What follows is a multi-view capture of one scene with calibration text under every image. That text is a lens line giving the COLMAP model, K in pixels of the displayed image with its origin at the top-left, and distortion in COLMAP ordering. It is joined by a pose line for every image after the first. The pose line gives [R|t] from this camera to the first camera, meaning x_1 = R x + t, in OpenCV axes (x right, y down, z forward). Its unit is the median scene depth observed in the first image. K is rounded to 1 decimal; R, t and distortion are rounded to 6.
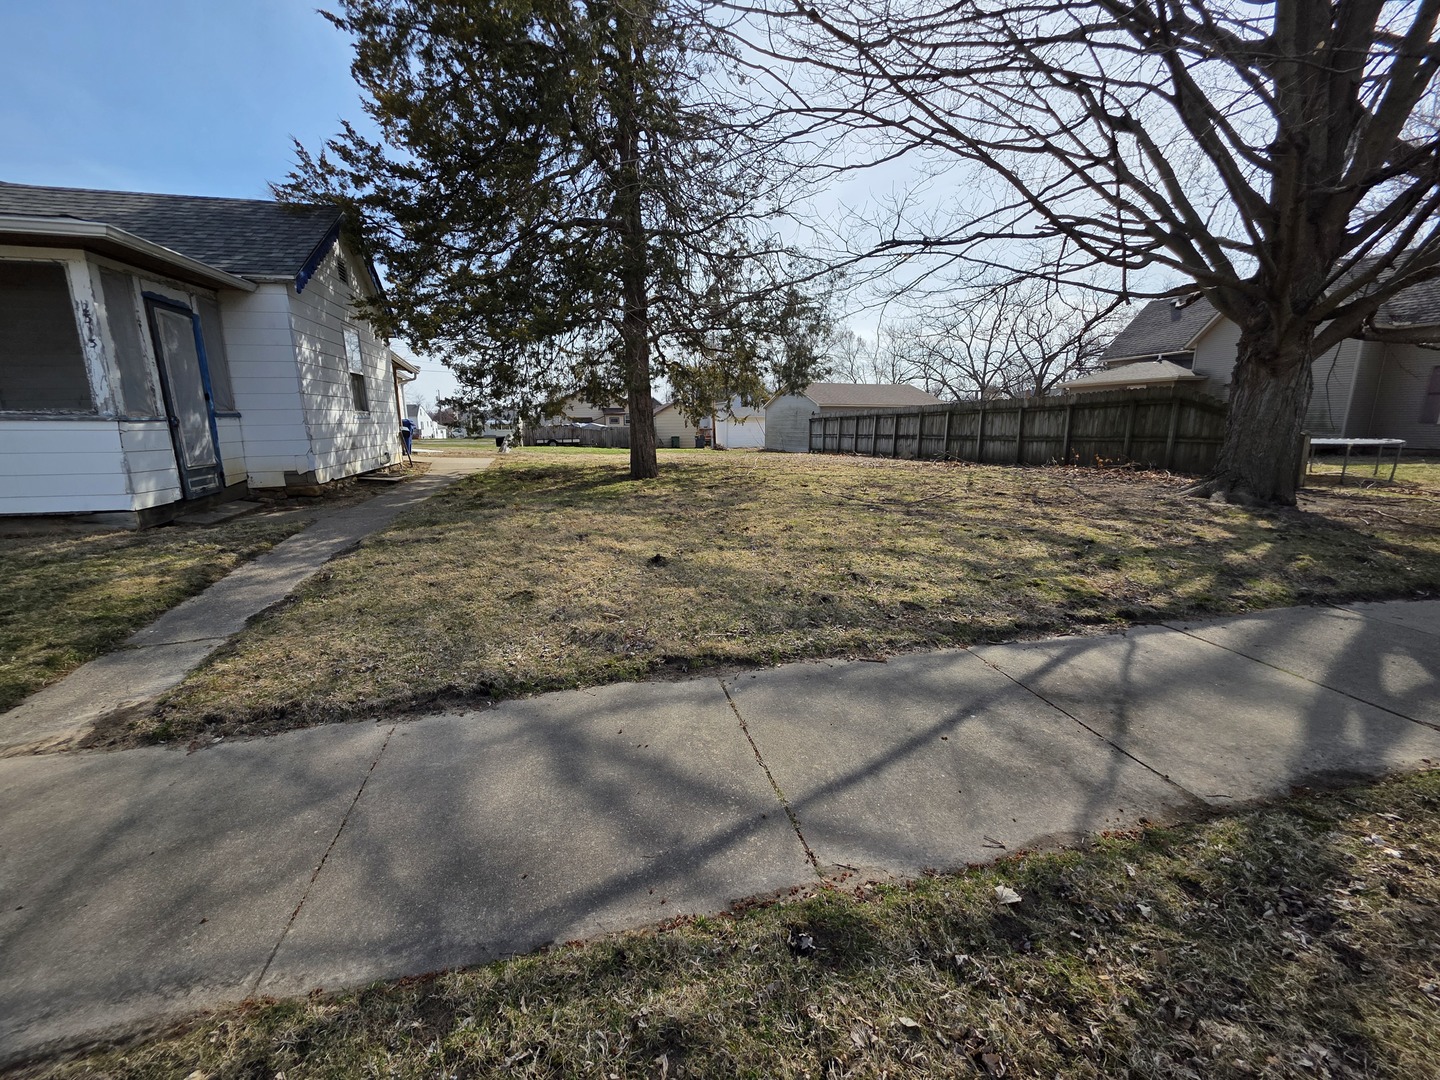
lens RADIAL K [[575.9, 0, 715.3], [0, 575.9, 540.4], [0, 0, 1]] dist [0.006533, -0.002054]
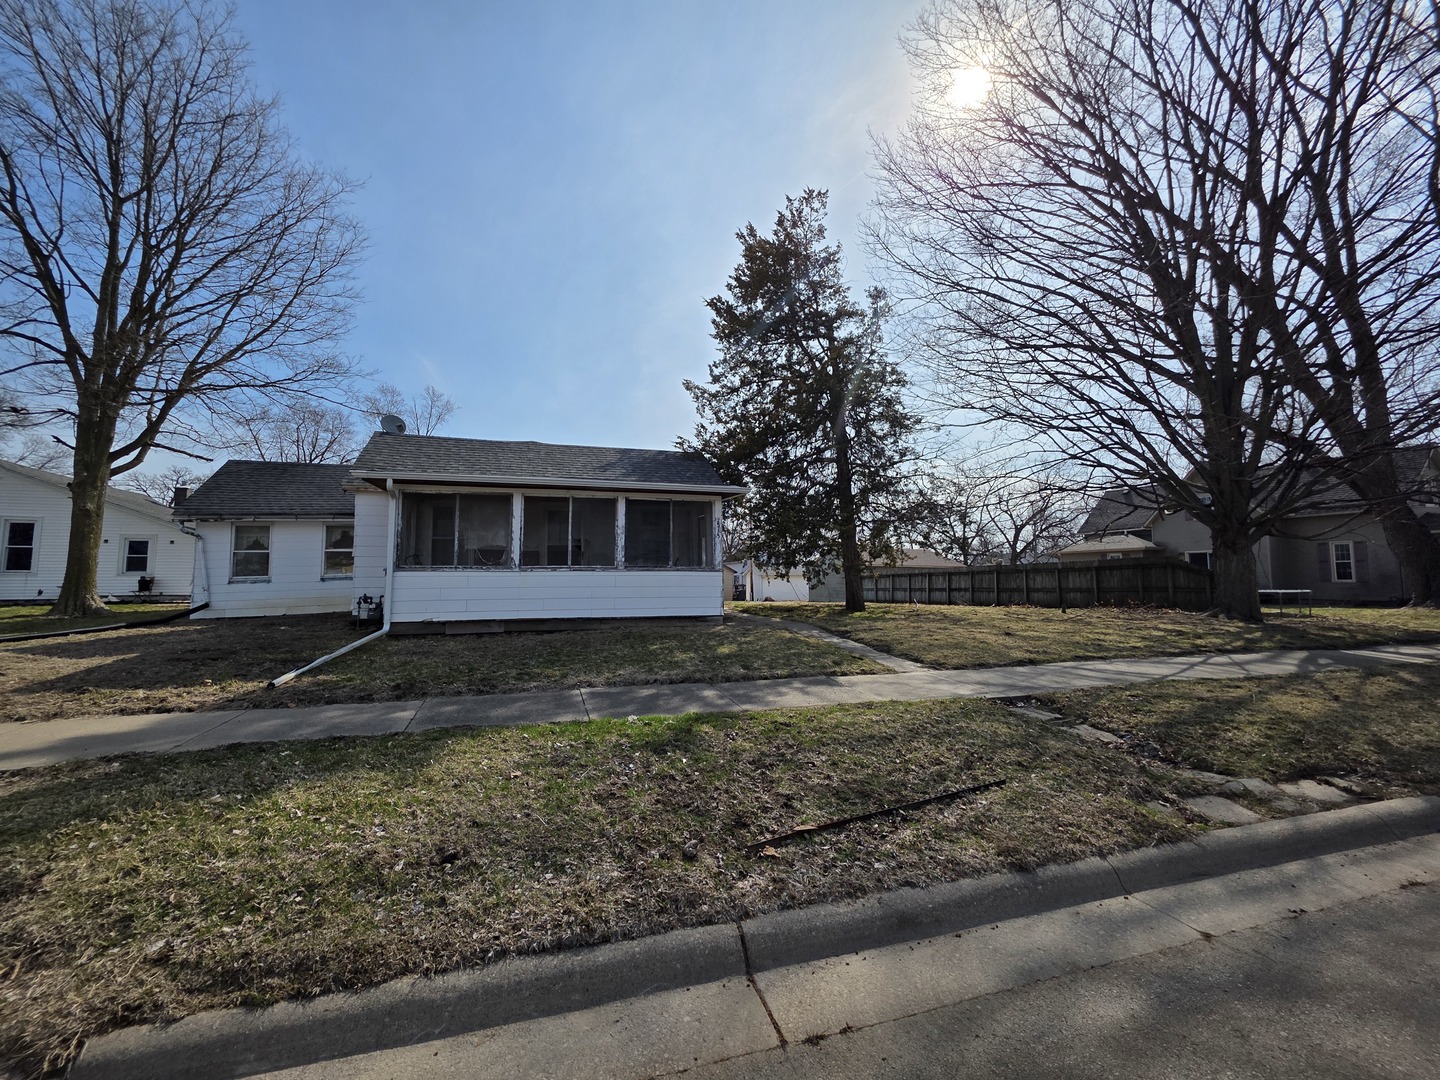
lens RADIAL K [[575.9, 0, 720.0], [0, 575.9, 536.0], [0, 0, 1]] dist [0.006533, -0.002054]
pose [[0.997976, 0.009641, 0.062863, -0.839949], [0.008099, 0.961128, -0.275983, 0.172070], [-0.063080, 0.275933, 0.959105, -0.730530]]
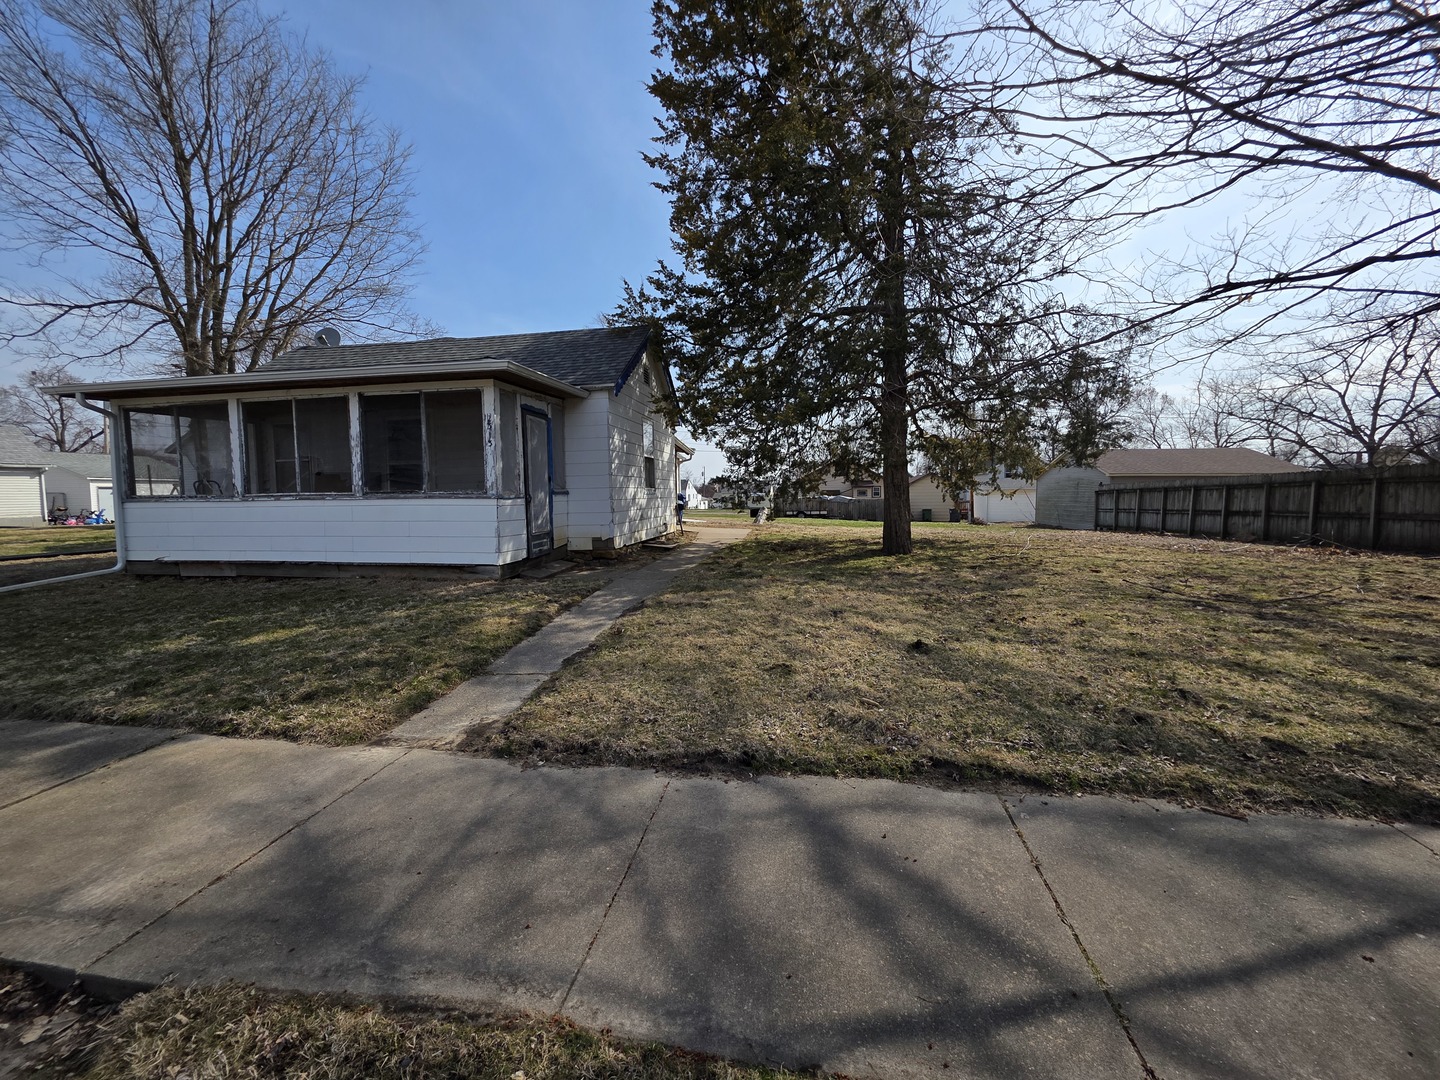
lens RADIAL K [[575.9, 0, 712.8], [0, 575.9, 539.5], [0, 0, 1]] dist [0.006533, -0.002054]
pose [[0.912363, 0.029161, -0.408342, -0.017187], [-0.079534, 0.991081, -0.106927, -0.006553], [0.401581, 0.130034, 0.906545, -0.004616]]
